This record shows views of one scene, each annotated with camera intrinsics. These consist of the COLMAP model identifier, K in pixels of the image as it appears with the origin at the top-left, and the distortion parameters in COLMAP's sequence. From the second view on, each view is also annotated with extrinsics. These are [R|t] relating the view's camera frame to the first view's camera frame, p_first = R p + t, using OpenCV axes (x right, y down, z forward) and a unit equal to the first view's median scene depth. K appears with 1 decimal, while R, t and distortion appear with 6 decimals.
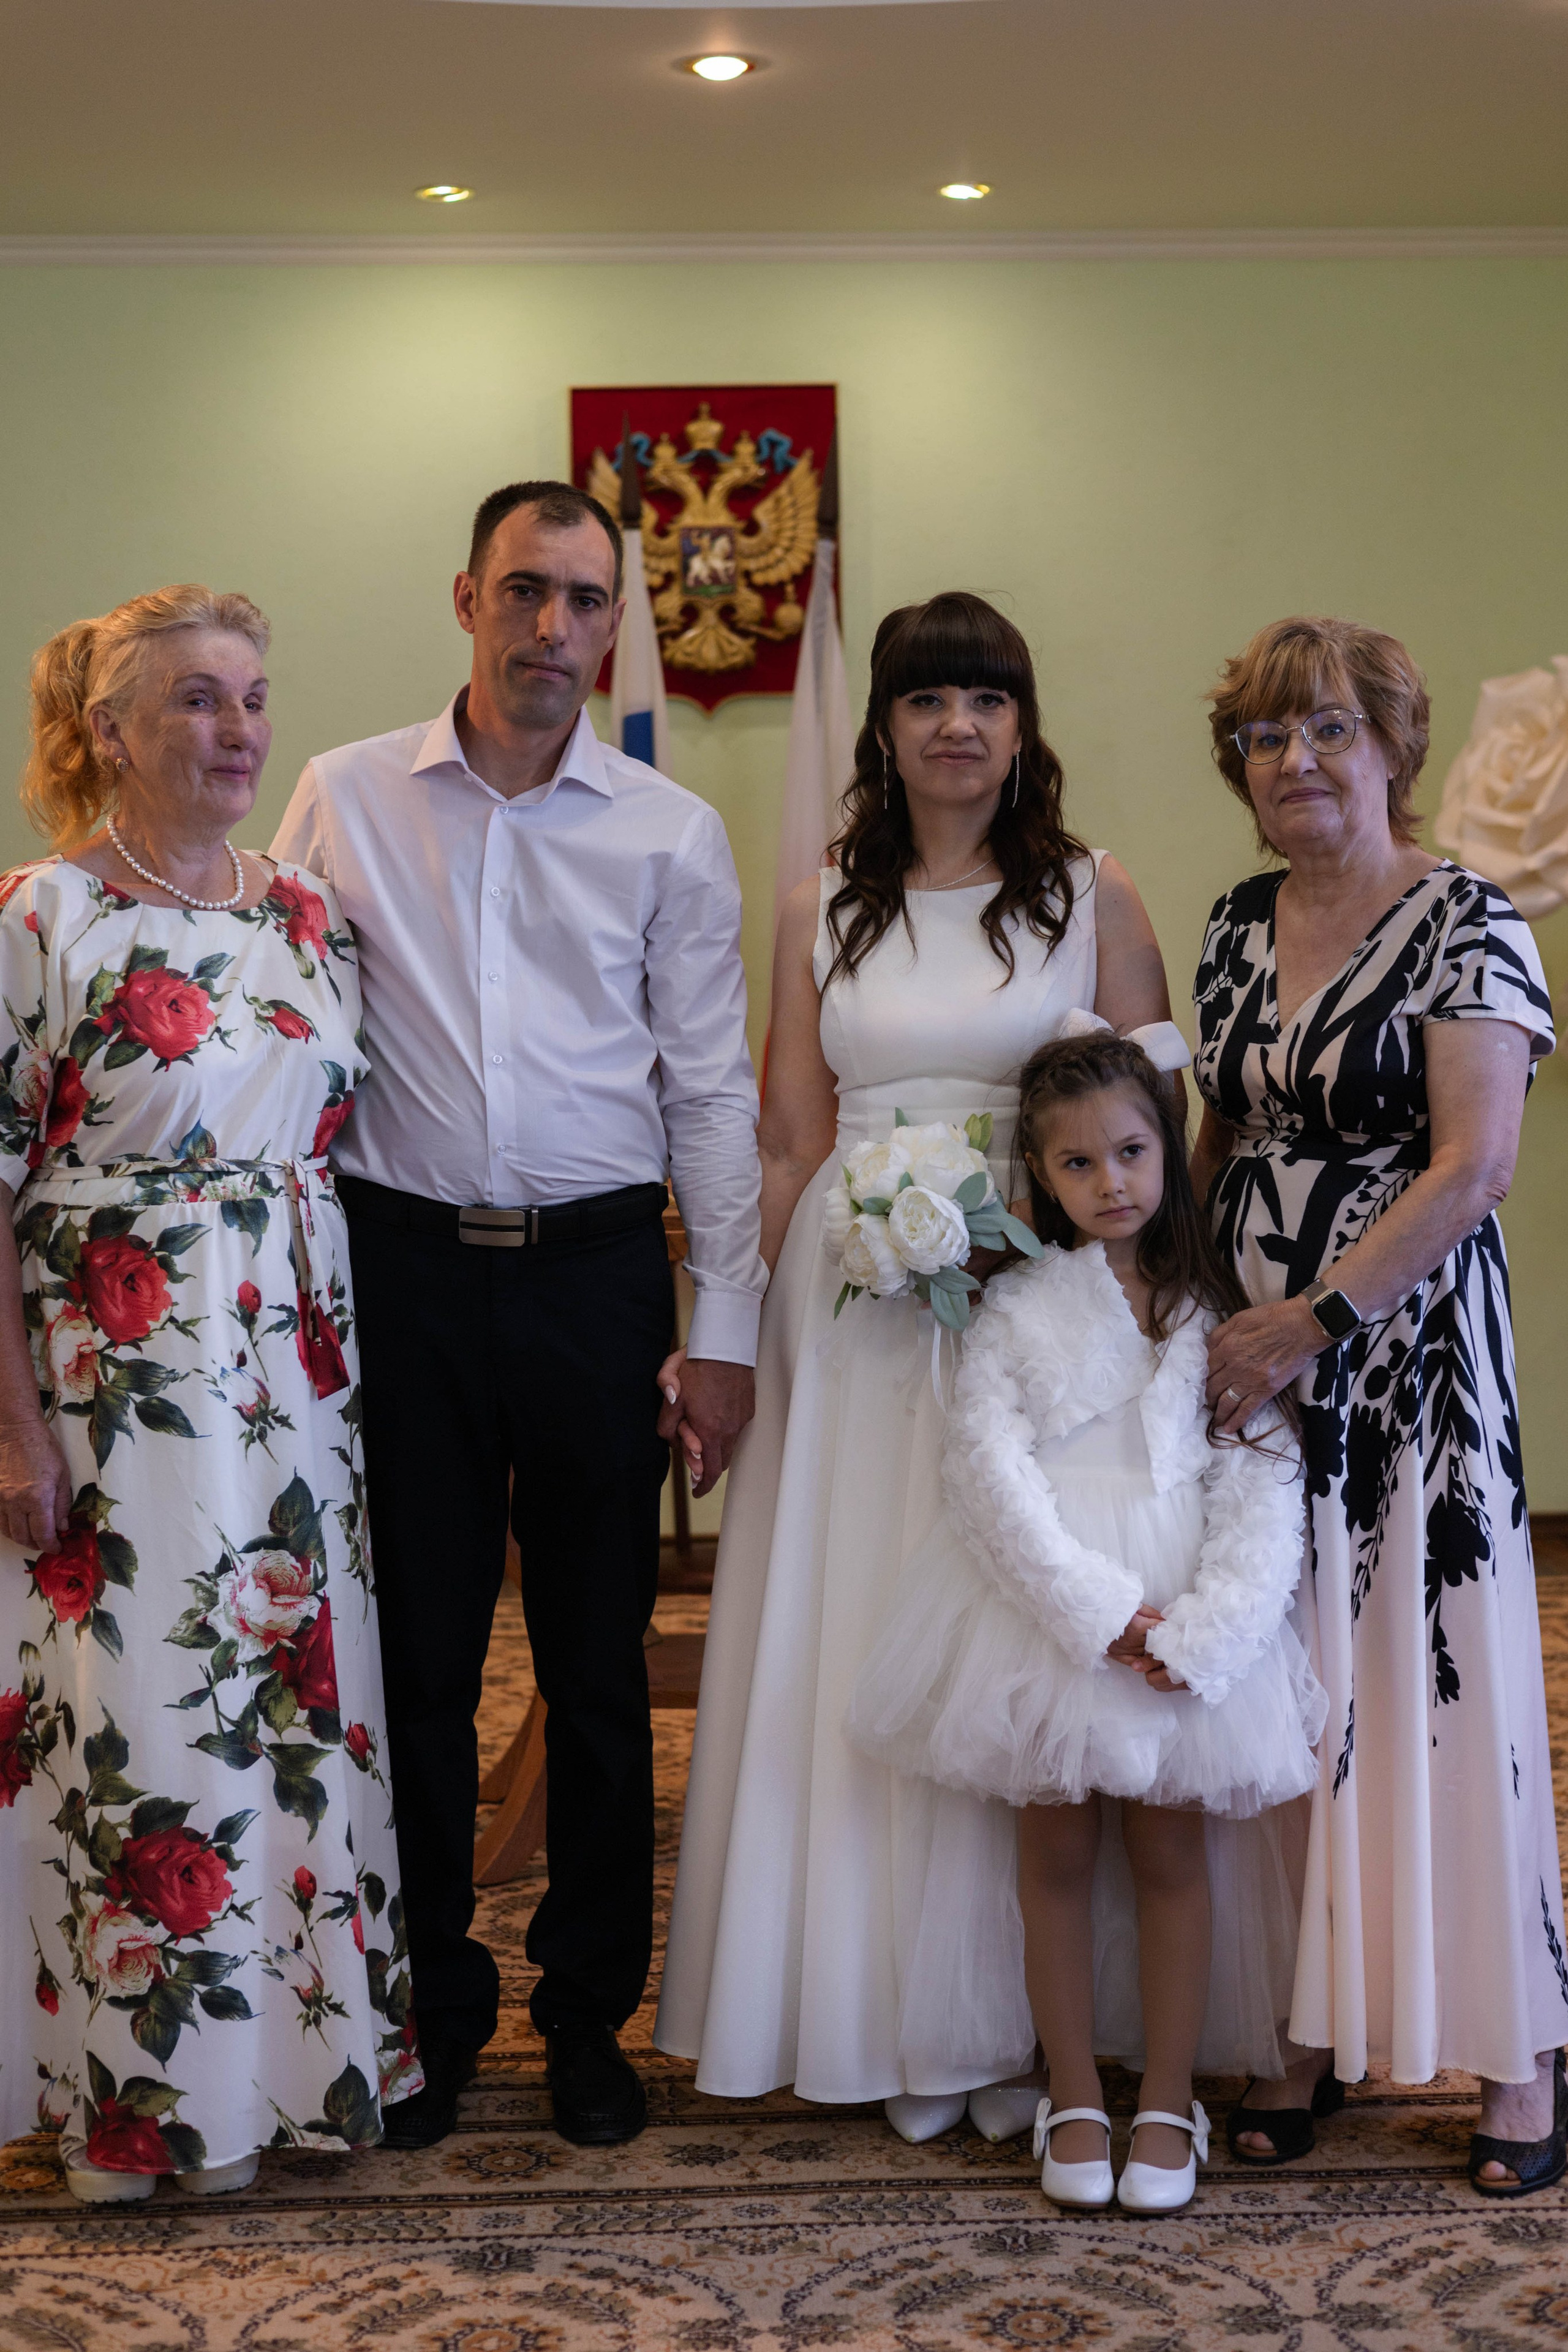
lens RADIAL K [[3481.4, 0, 777.1], [0, 3481.4, 1086.9], [0, 0, 1]] dist [0.053269, 0.000000]
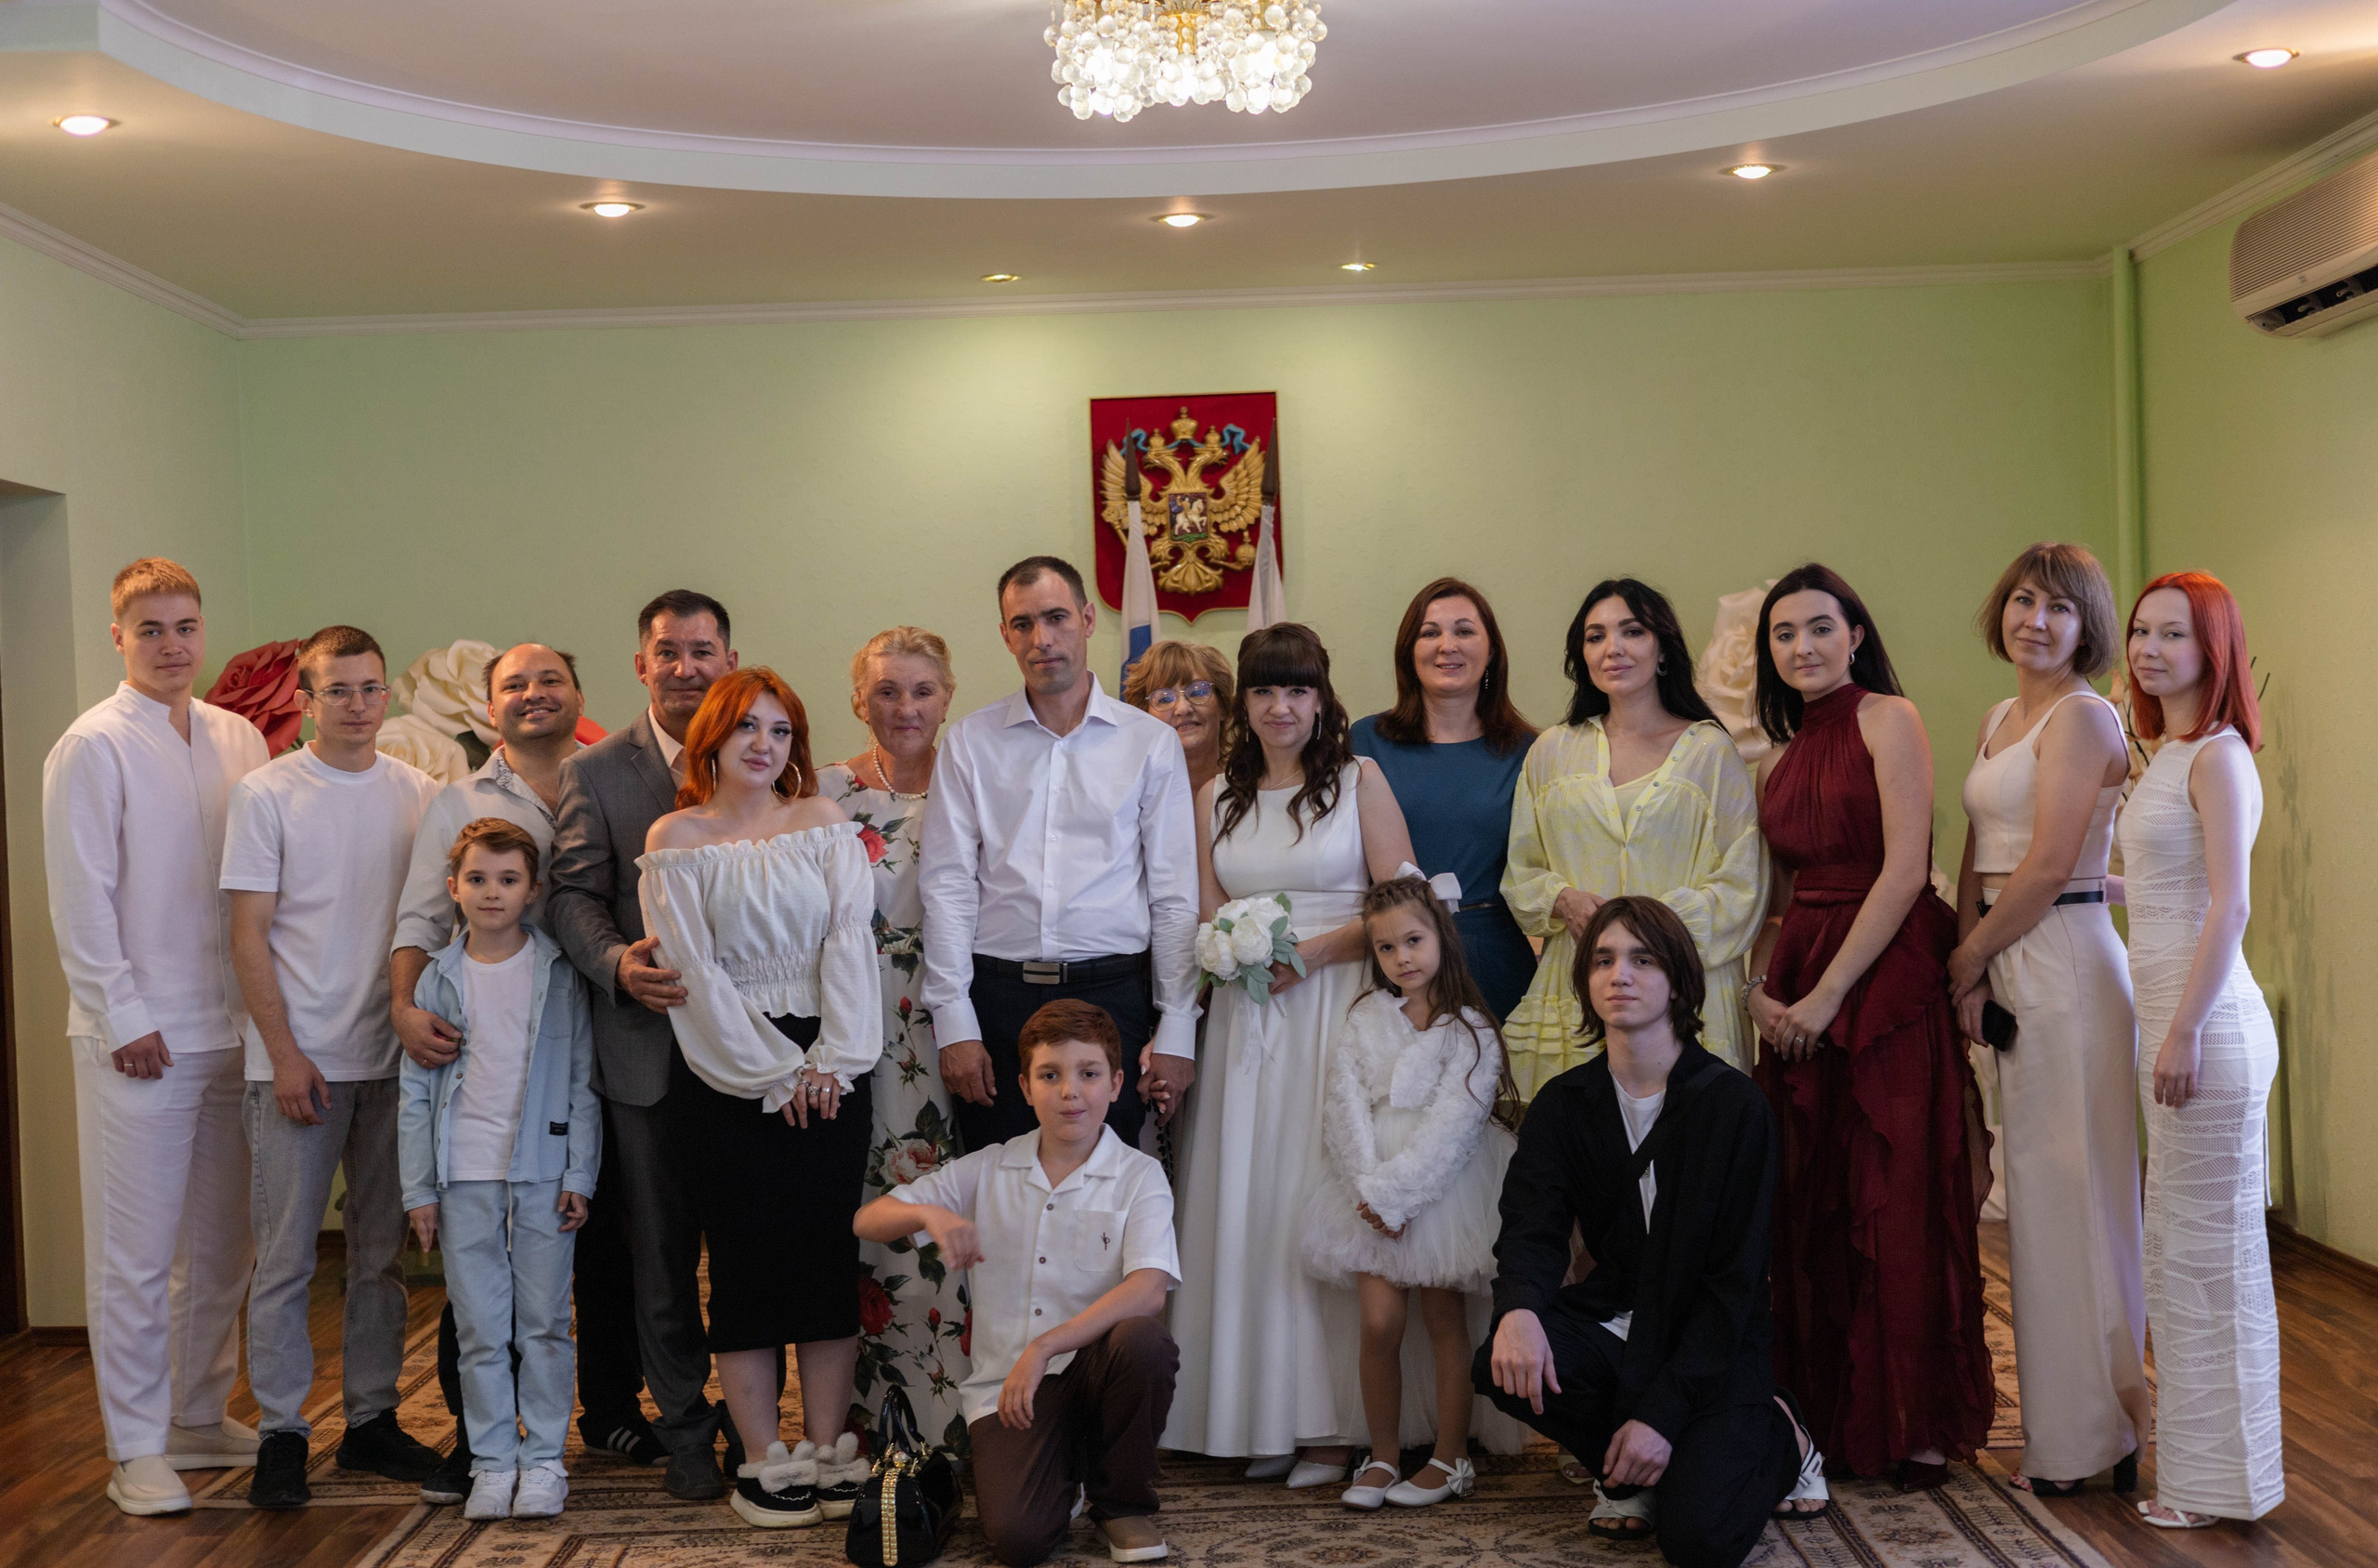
lens RADIAL K [[3316.5, 0, 1183.9], [0, 3316.5, 770.0], [0, 0, 1]] dist [0.051374, 0.000000]
pose [[0.999022, -0.017753, -0.040492, 0.031655], [0.016543, 0.999412, -0.030027, -0.006092], [0.041001, 0.029328, 0.998729, -0.357234]]
